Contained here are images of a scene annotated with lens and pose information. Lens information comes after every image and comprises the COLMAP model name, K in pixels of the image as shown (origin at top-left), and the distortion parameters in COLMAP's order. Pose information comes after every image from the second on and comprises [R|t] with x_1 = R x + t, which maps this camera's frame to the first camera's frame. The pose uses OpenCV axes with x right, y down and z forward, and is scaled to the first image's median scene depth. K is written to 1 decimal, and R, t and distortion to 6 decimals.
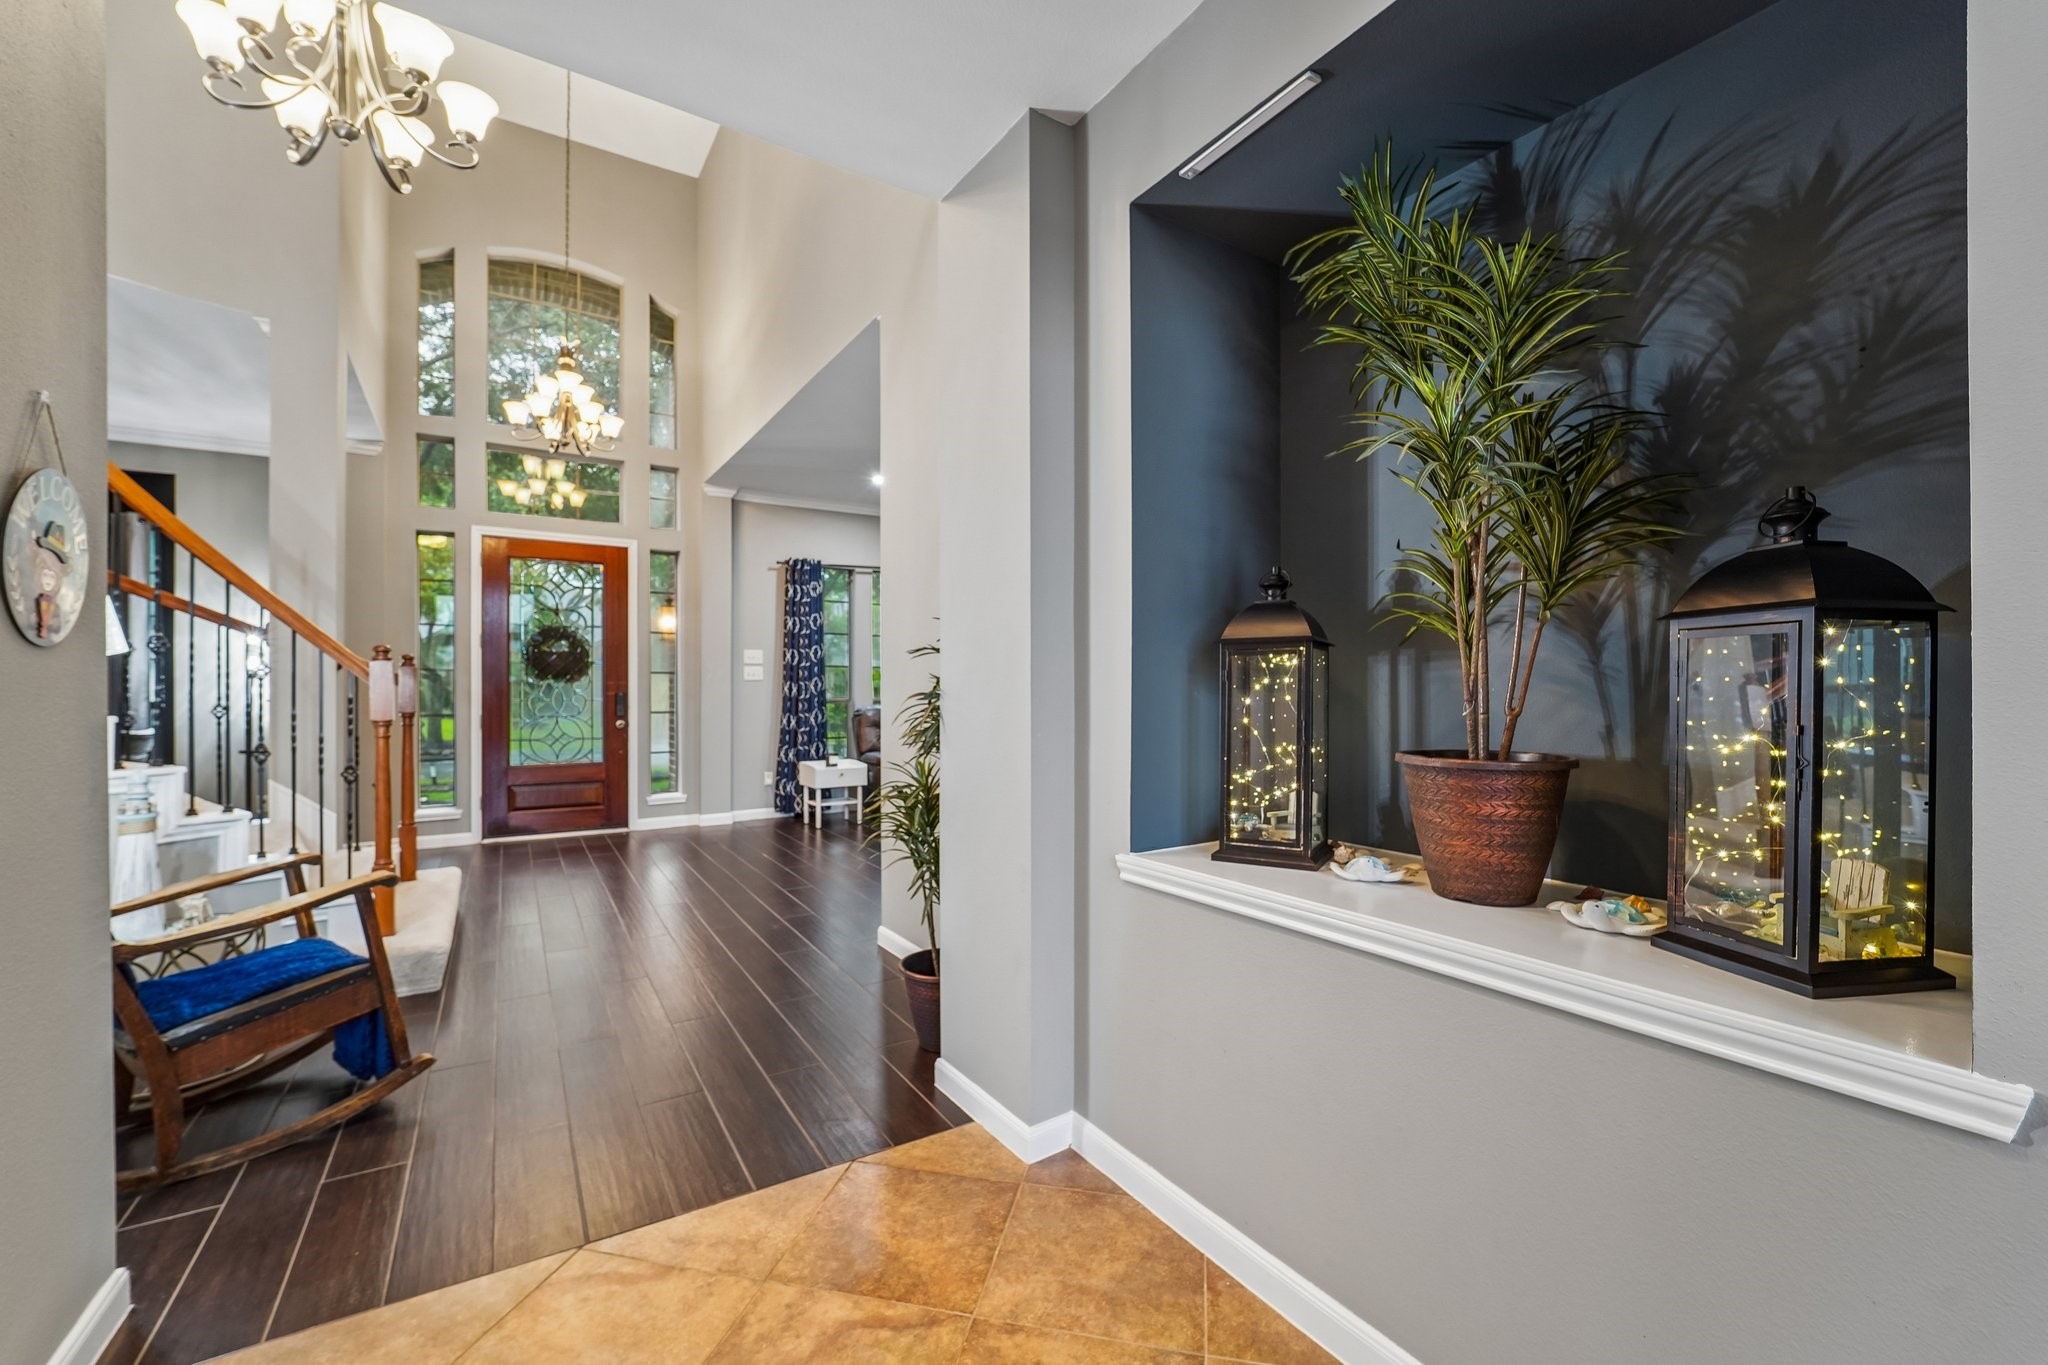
lens RADIAL K [[823.2, 0, 1031.5], [0, 823.2, 681.9], [0, 0, 1]] dist [-0.020931, 0.000063]
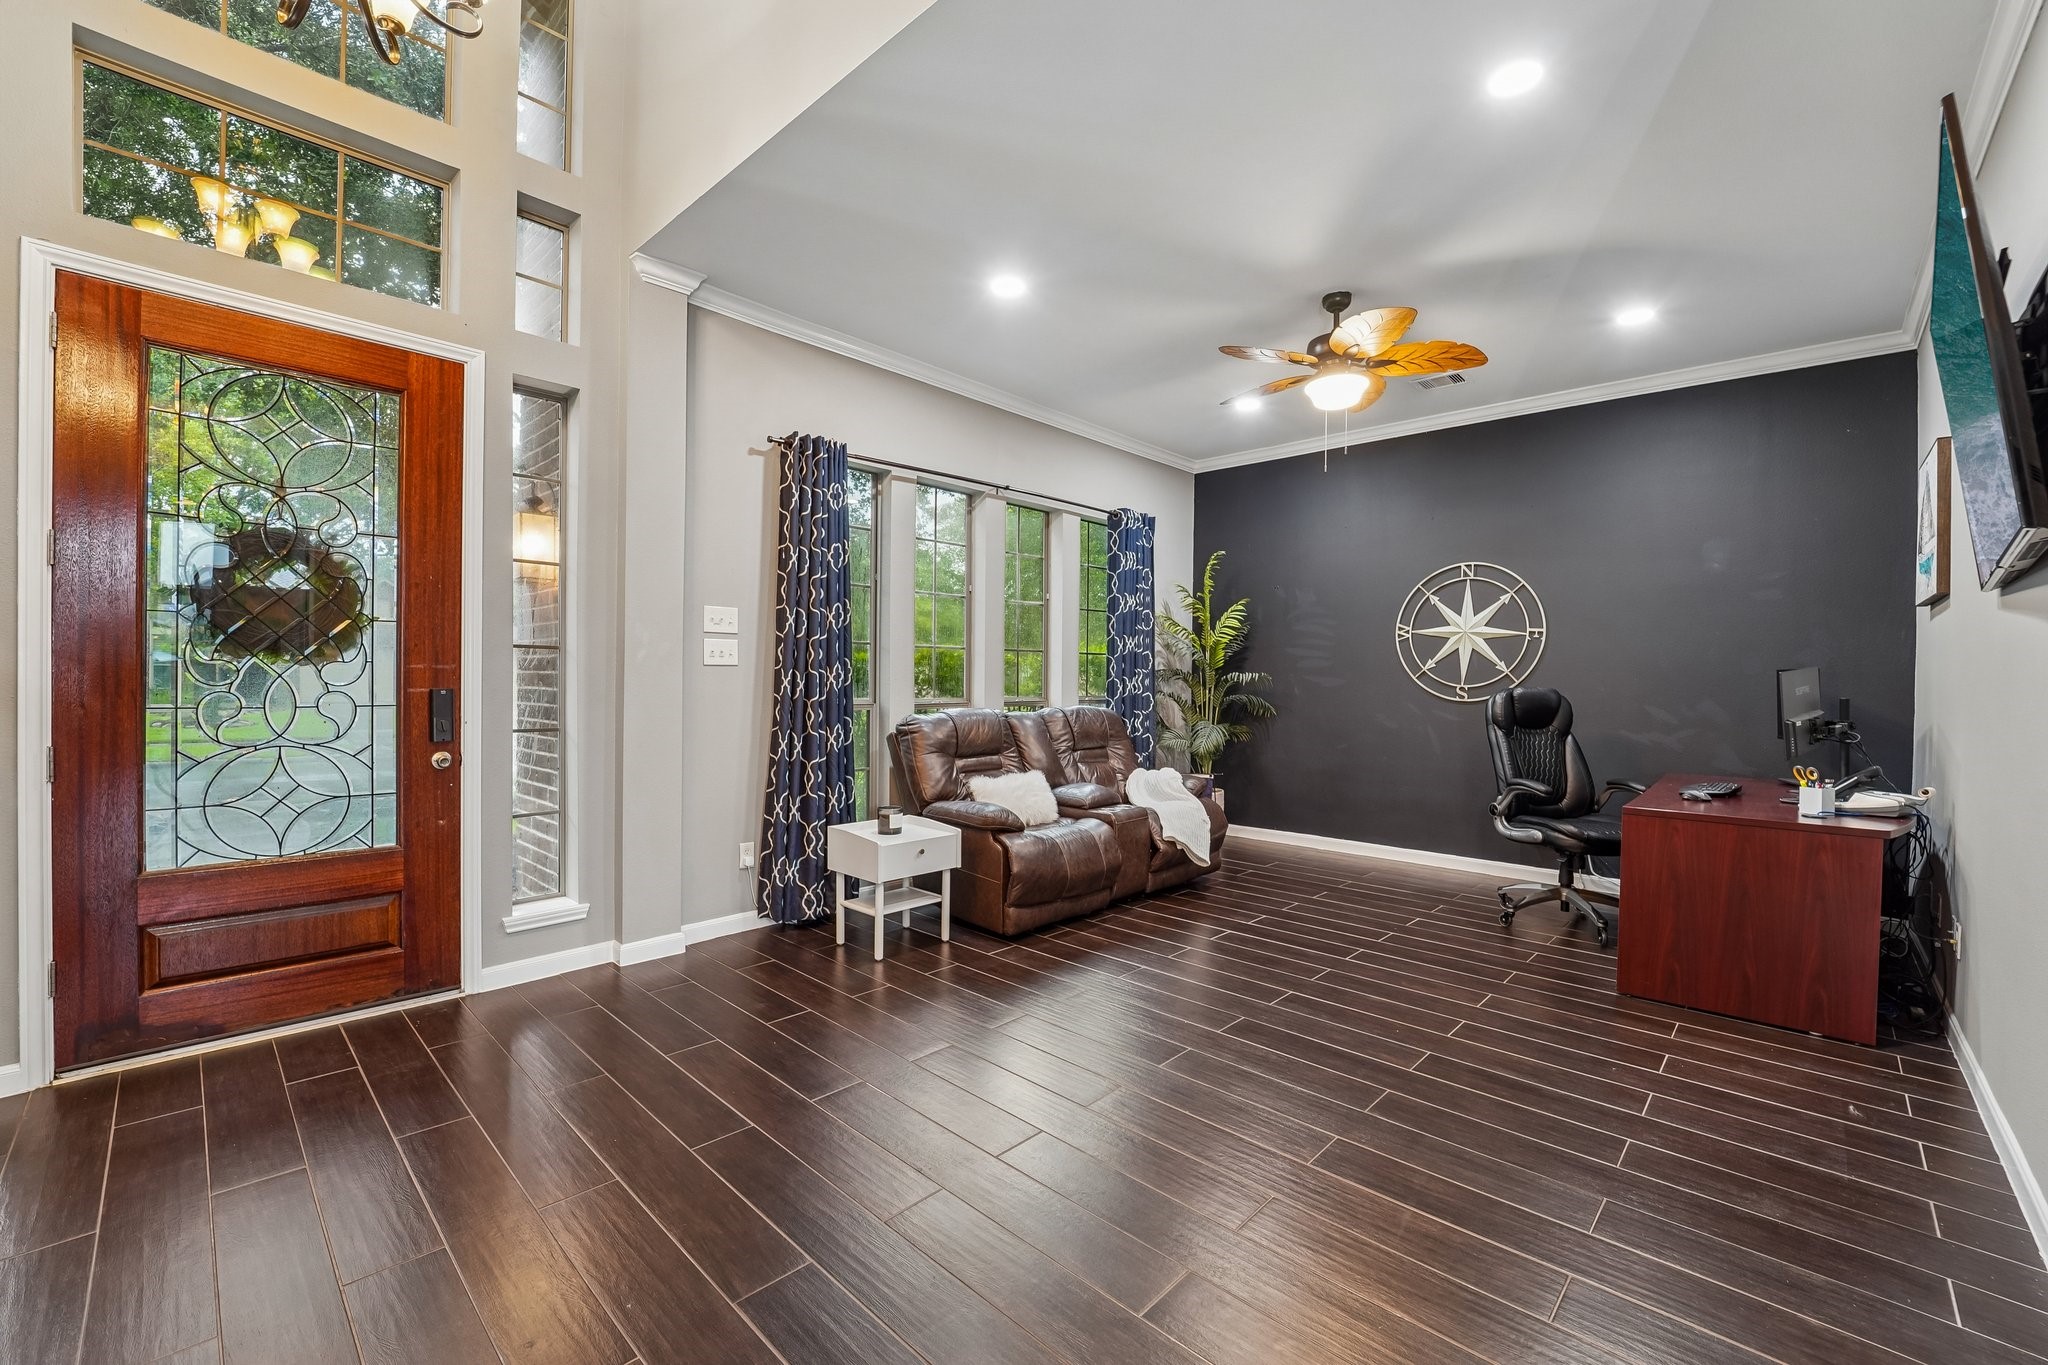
lens RADIAL K [[823.2, 0, 1012.1], [0, 823.2, 686.7], [0, 0, 1]] dist [-0.020931, 0.000063]
pose [[0.980183, 0.004616, 0.198043, -0.278067], [-0.006382, 0.999945, 0.008281, 0.005853], [-0.197994, -0.009381, 0.980158, 0.490998]]
